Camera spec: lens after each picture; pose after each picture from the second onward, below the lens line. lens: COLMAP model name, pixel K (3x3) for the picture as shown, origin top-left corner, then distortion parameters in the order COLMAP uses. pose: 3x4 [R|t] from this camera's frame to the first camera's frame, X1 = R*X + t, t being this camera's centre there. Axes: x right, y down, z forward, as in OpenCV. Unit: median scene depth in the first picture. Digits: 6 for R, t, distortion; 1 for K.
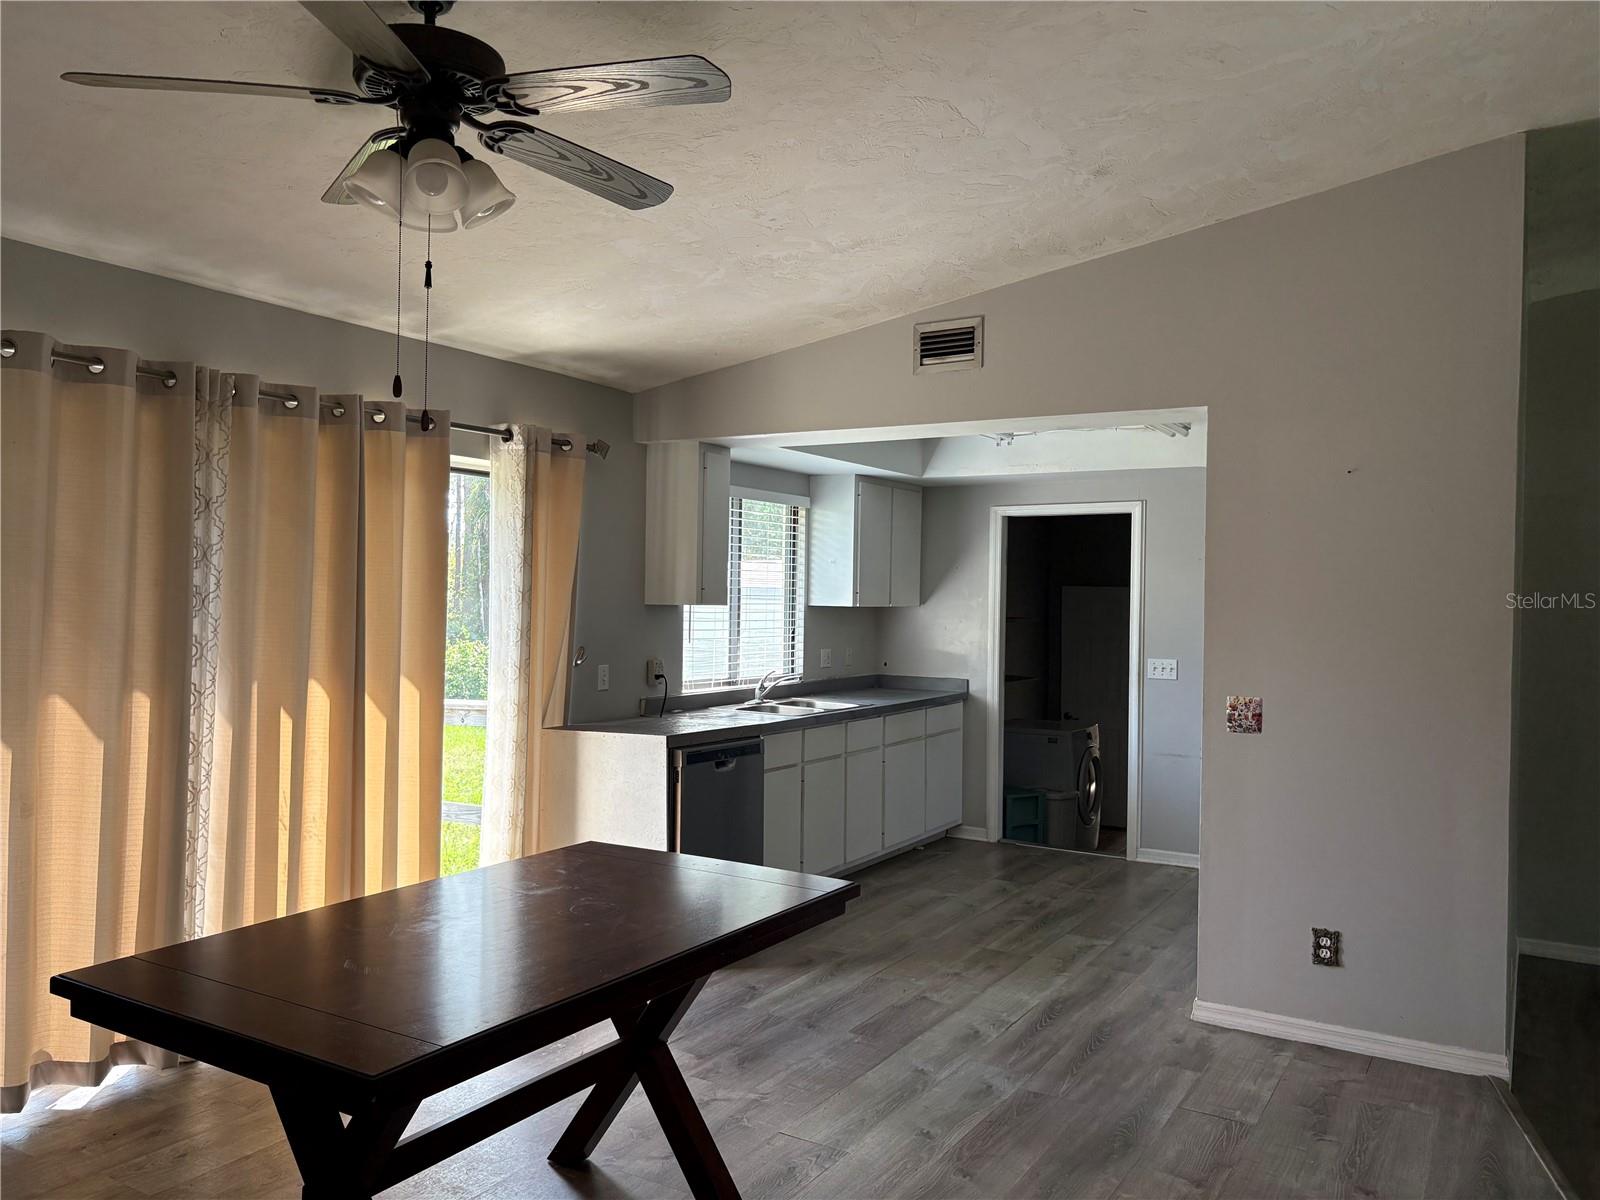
lens RADIAL K [[1207.6, 0, 810.2], [0, 1207.6, 612.5], [0, 0, 1]] dist [0.044894, -0.034325]
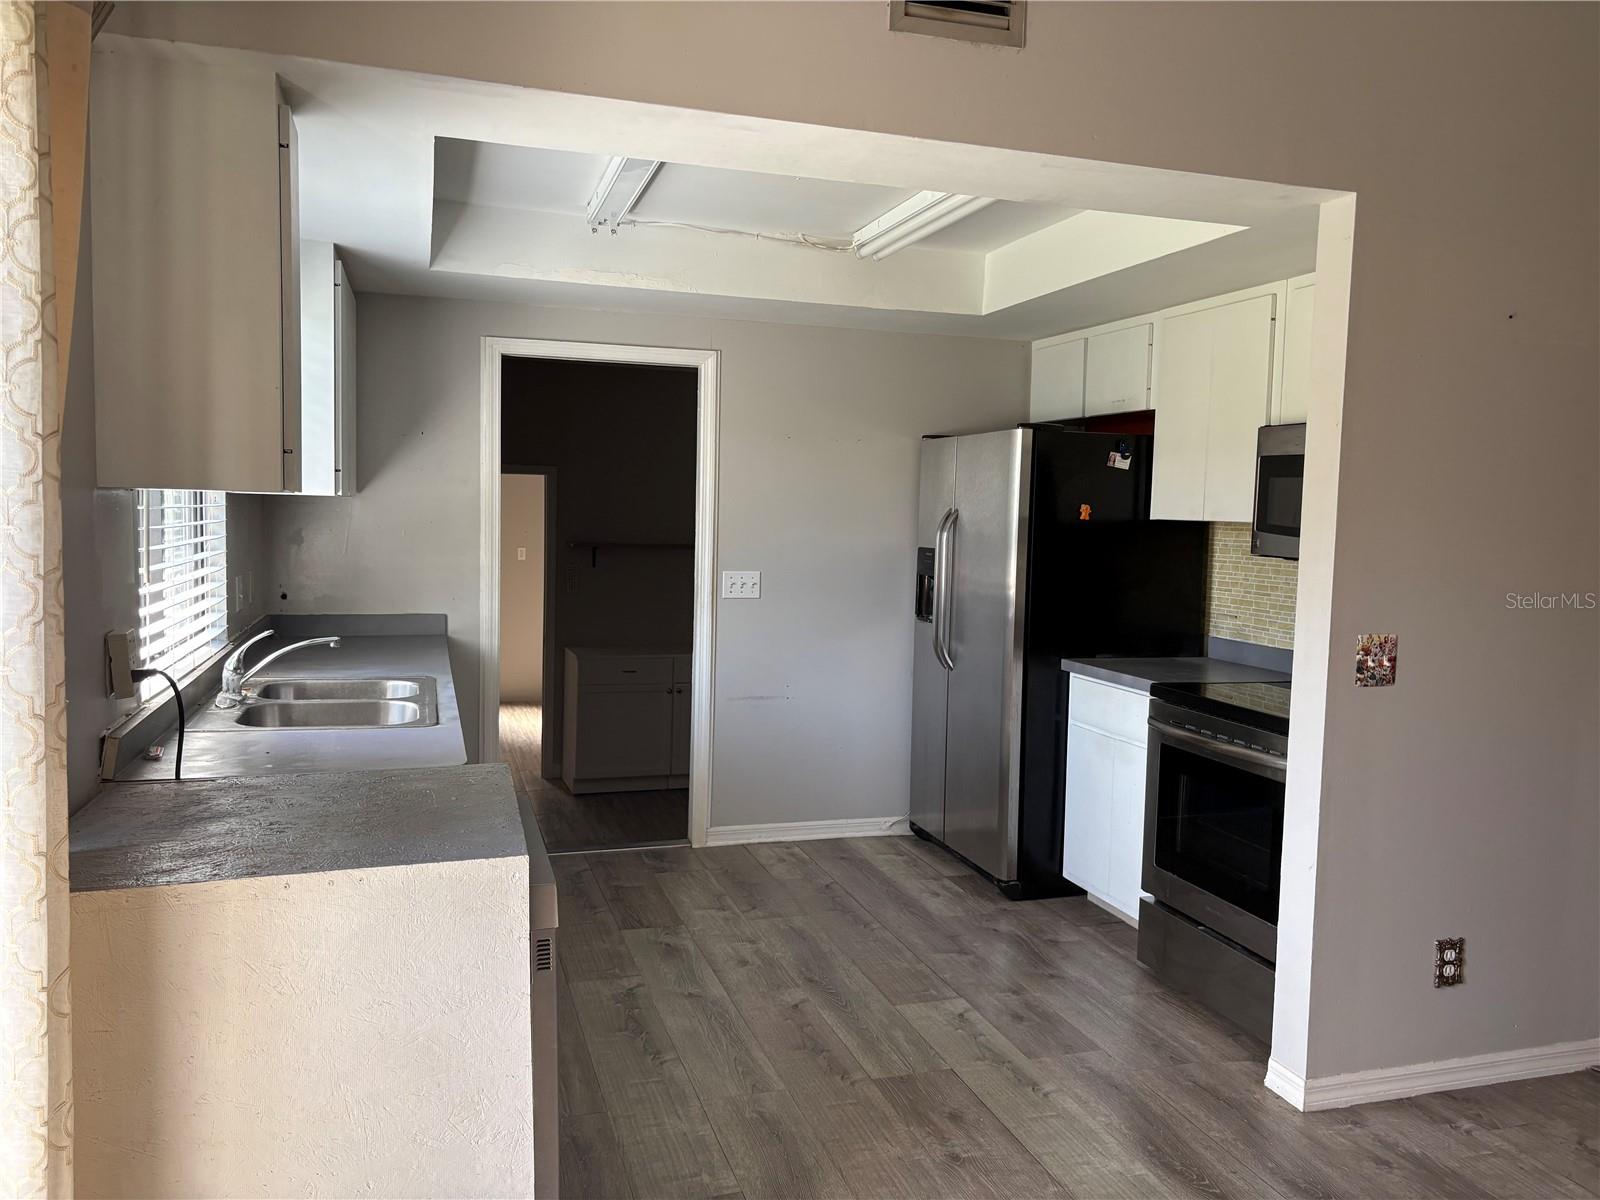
lens RADIAL K [[1207.6, 0, 804.5], [0, 1207.6, 606.1], [0, 0, 1]] dist [0.044894, -0.034325]
pose [[0.669926, -0.060616, 0.739950, -0.261785], [-0.002794, 0.996449, 0.084157, -0.002646], [-0.742423, -0.058446, 0.667377, 0.554838]]
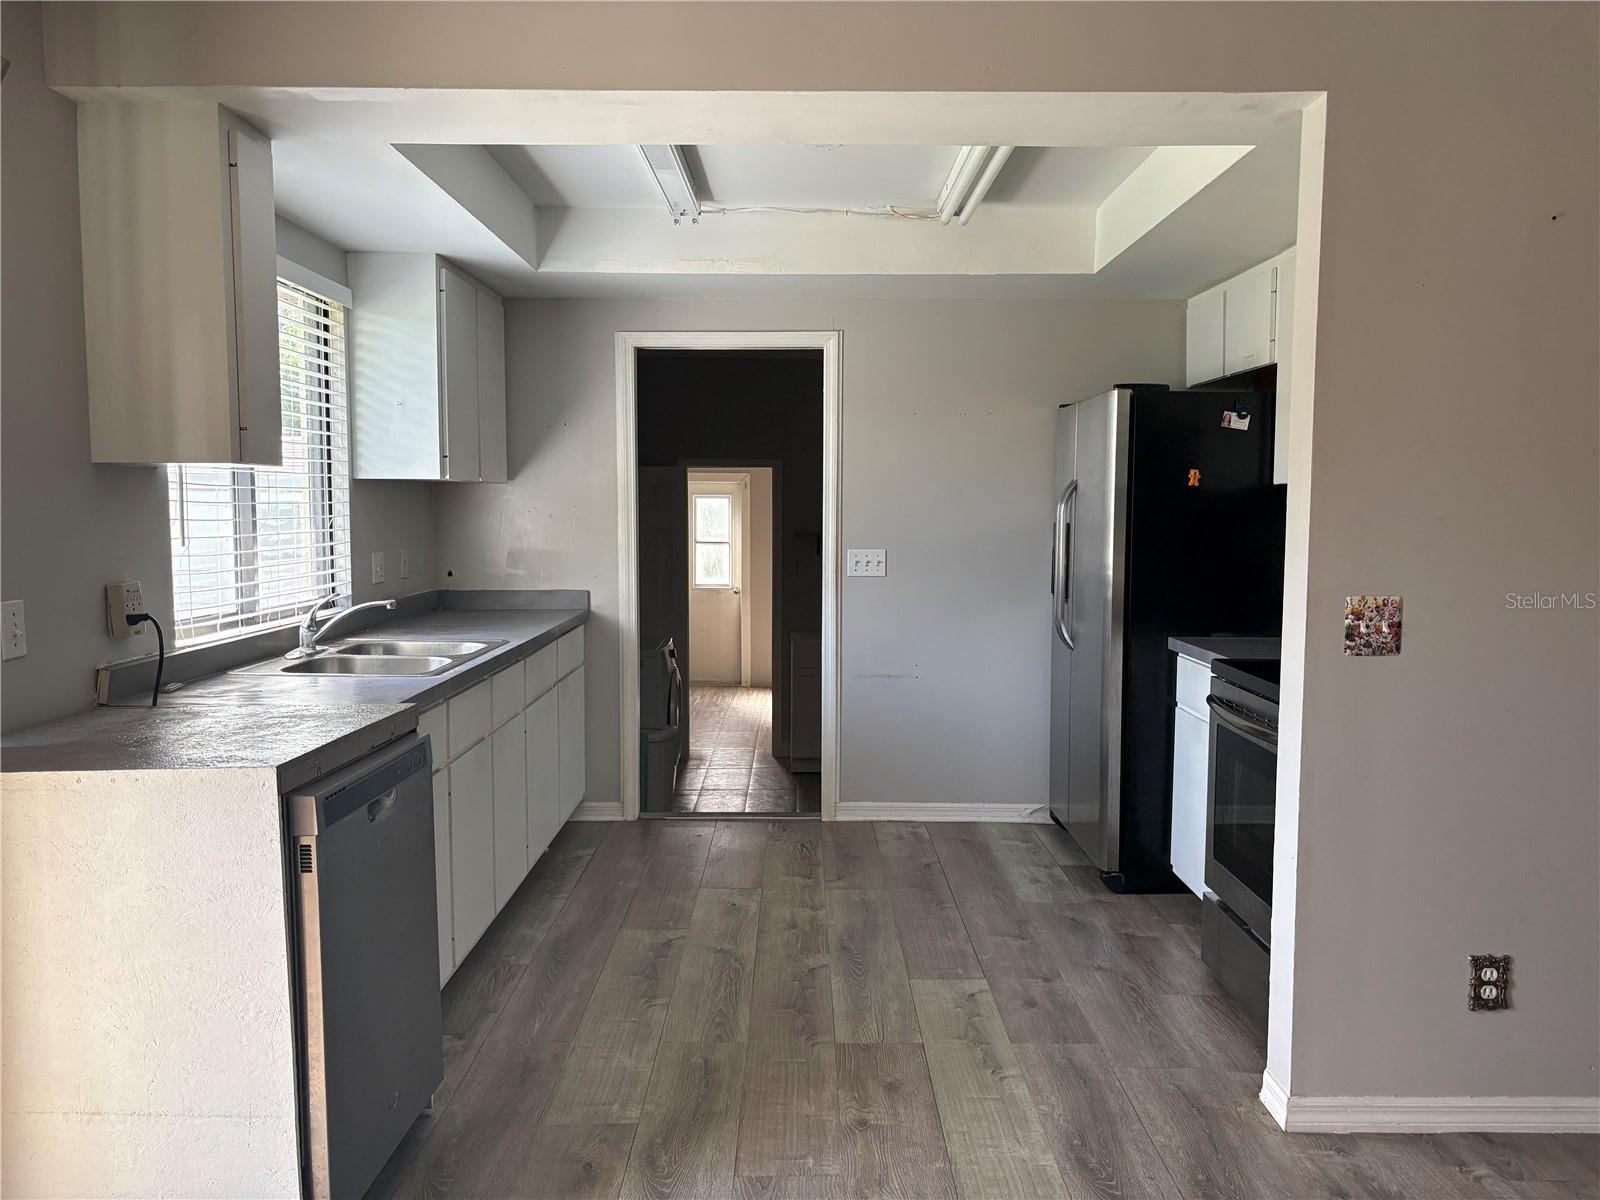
lens RADIAL K [[1207.6, 0, 796.2], [0, 1207.6, 608.2], [0, 0, 1]] dist [0.044894, -0.034325]
pose [[0.863485, -0.058537, 0.500967, -0.135550], [0.019263, 0.996345, 0.083218, 0.013997], [-0.504007, -0.062208, 0.861456, 0.443568]]
